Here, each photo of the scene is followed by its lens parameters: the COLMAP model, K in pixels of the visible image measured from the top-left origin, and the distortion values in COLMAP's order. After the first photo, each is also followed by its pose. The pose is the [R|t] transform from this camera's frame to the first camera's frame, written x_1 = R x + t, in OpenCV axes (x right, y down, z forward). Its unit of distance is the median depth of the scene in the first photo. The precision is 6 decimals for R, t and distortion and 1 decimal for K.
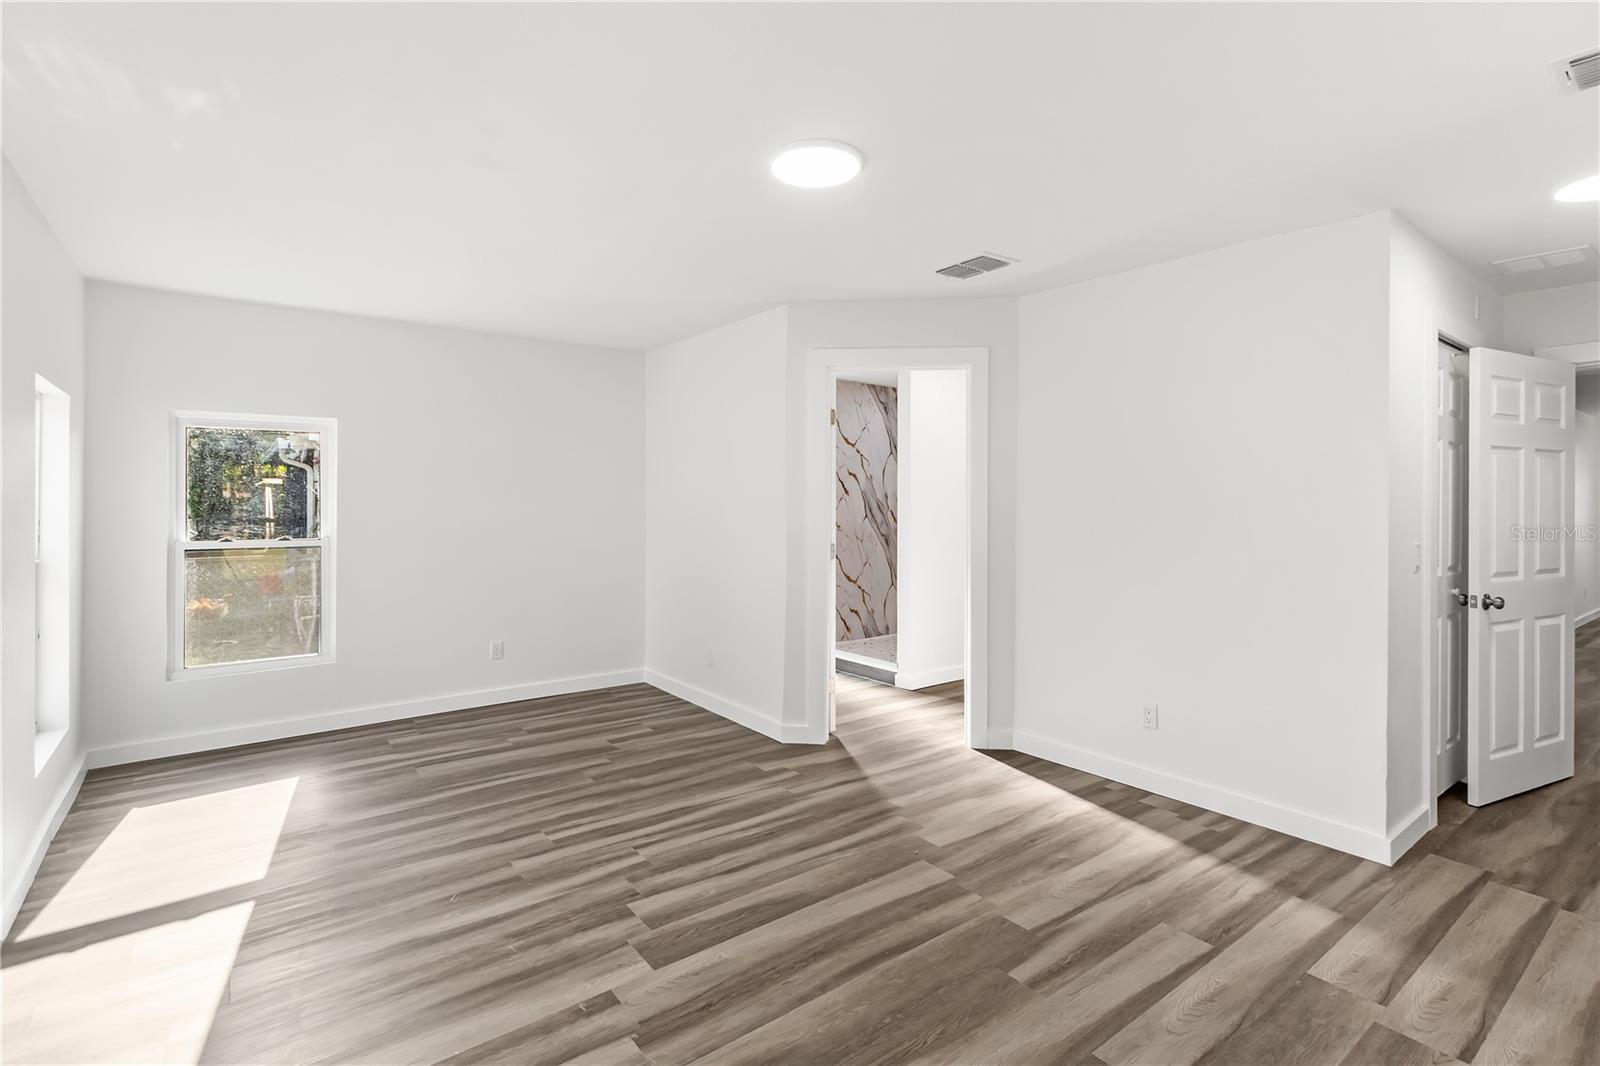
lens RADIAL K [[735.2, 0, 787.3], [0, 735.2, 505.7], [0, 0, 1]] dist [0.011965, -0.002786]
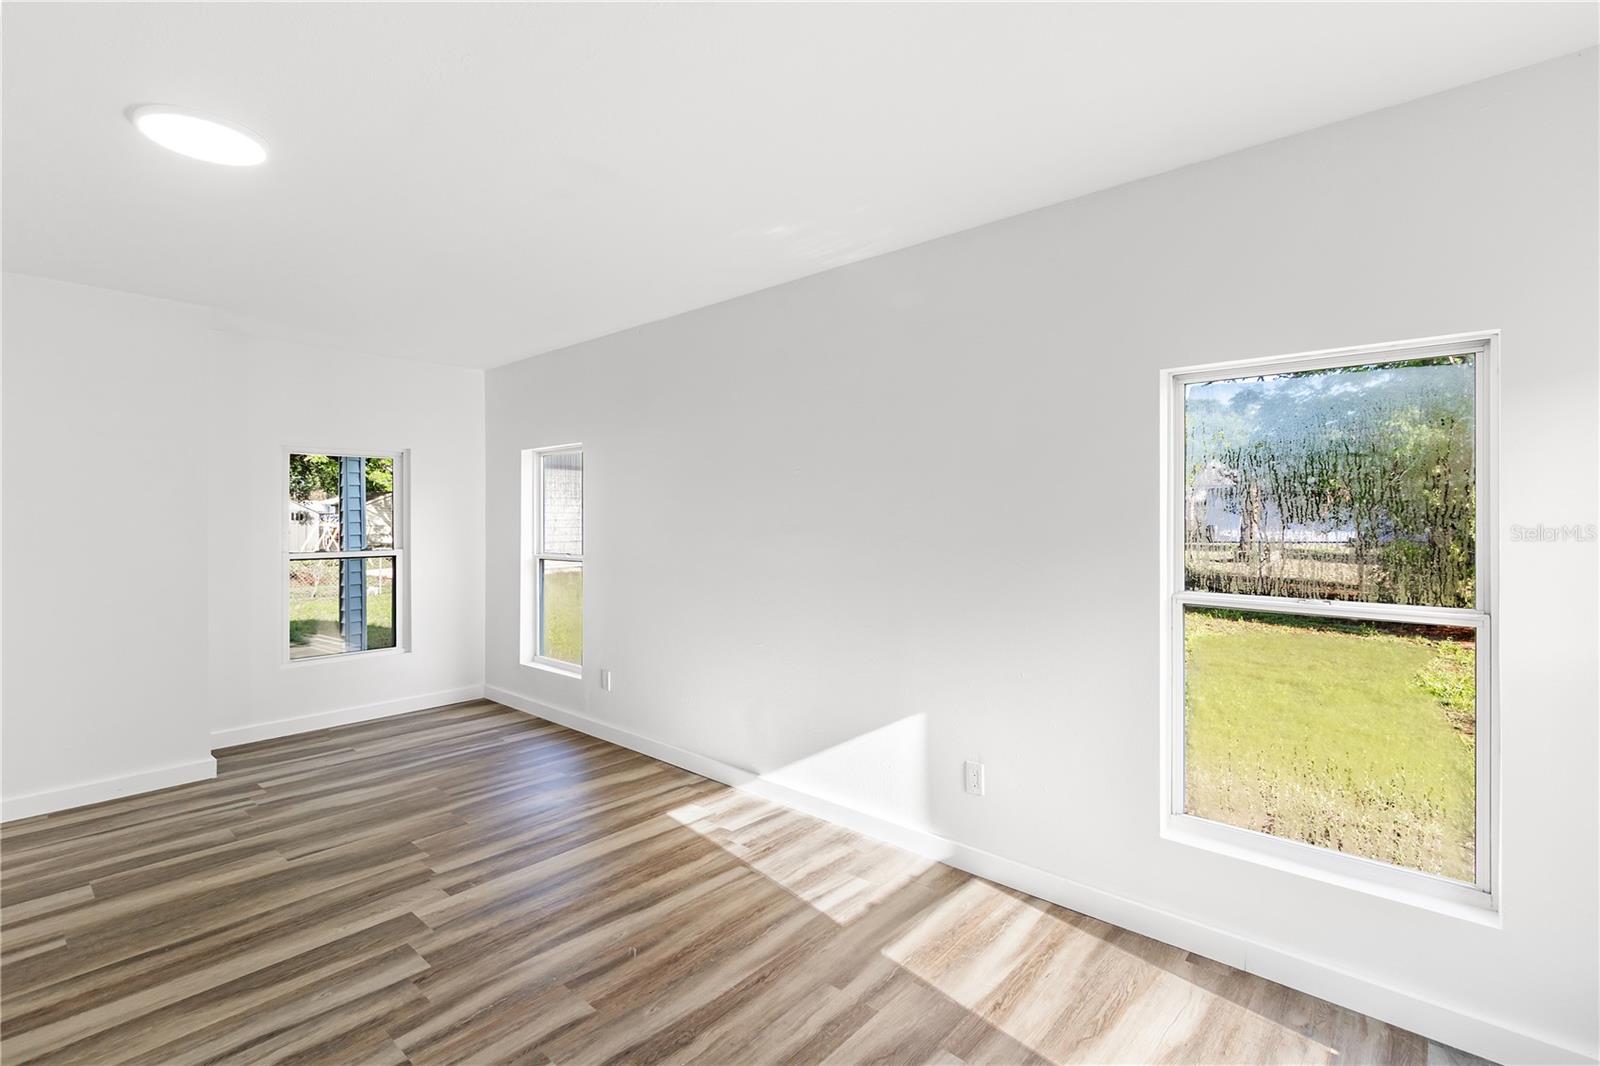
lens RADIAL K [[735.2, 0, 791.6], [0, 735.2, 519.7], [0, 0, 1]] dist [0.011965, -0.002786]
pose [[-0.981261, 0.001220, -0.192682, -0.497348], [-0.000018, 0.999979, 0.006421, -0.009833], [0.192686, 0.006305, -0.981240, 2.054193]]
